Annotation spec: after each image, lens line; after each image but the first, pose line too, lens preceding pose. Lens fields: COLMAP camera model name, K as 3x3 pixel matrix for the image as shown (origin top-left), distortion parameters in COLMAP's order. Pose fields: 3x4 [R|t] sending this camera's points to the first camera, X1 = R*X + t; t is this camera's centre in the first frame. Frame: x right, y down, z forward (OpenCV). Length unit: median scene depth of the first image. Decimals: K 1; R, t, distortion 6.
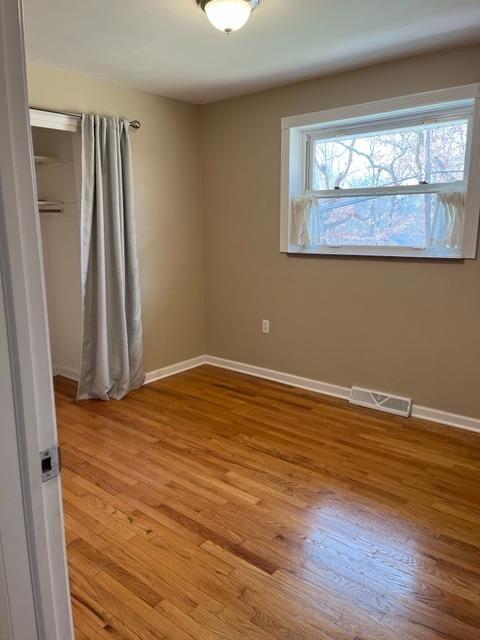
lens RADIAL K [[484.8, 0, 240.4], [0, 484.8, 320.4], [0, 0, 1]] dist [0.066593, -0.075088]
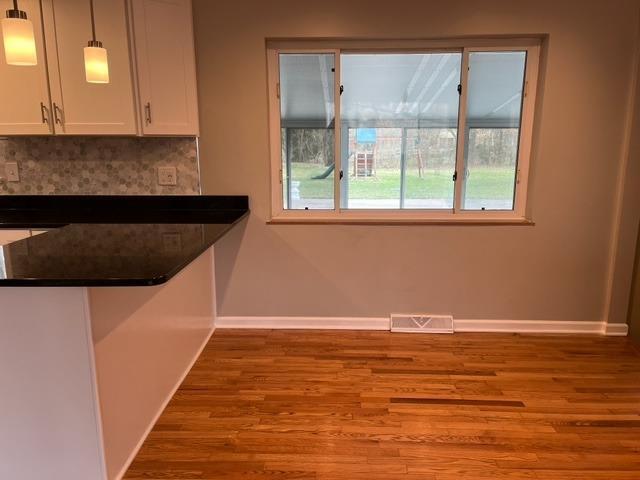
lens RADIAL K [[484.8, 0, 325.0], [0, 484.8, 246.2], [0, 0, 1]] dist [0.066593, -0.075088]
pose [[0.787882, -0.092095, 0.608902, -0.477358], [0.117828, 0.993031, -0.002268, -0.016190], [-0.604450, 0.073533, 0.793243, 0.308579]]
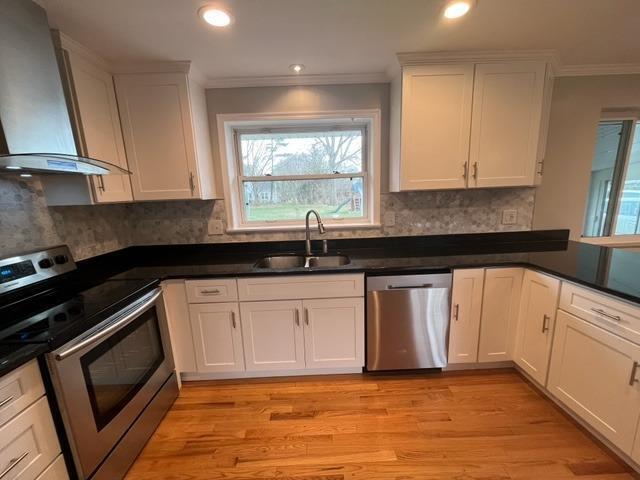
lens RADIAL K [[258.6, 0, 320.9], [0, 258.6, 242.7], [0, 0, 1]] dist [-0.000504, -0.000357]
pose [[0.754303, -0.116144, 0.646171, -0.930986], [0.164148, 0.986332, -0.014331, -0.199823], [-0.635675, 0.116877, 0.763058, 1.069466]]
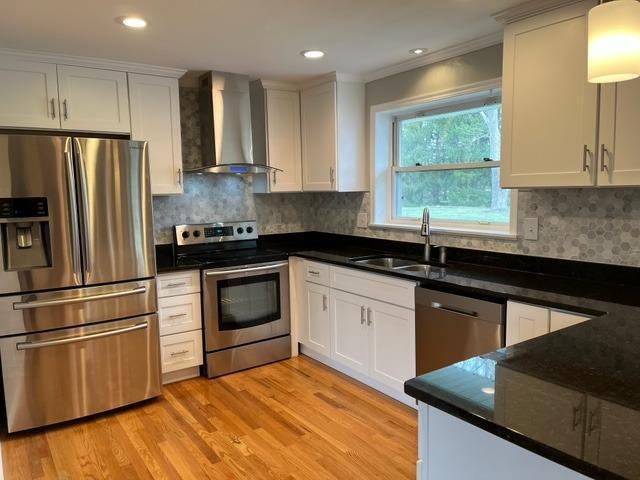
lens RADIAL K [[484.8, 0, 320.2], [0, 484.8, 243.7], [0, 0, 1]] dist [0.066593, -0.075088]
pose [[0.965061, 0.047258, -0.257730, -0.488649], [-0.077371, 0.991139, -0.107973, -0.096283], [0.250344, 0.124141, 0.960165, 0.565394]]
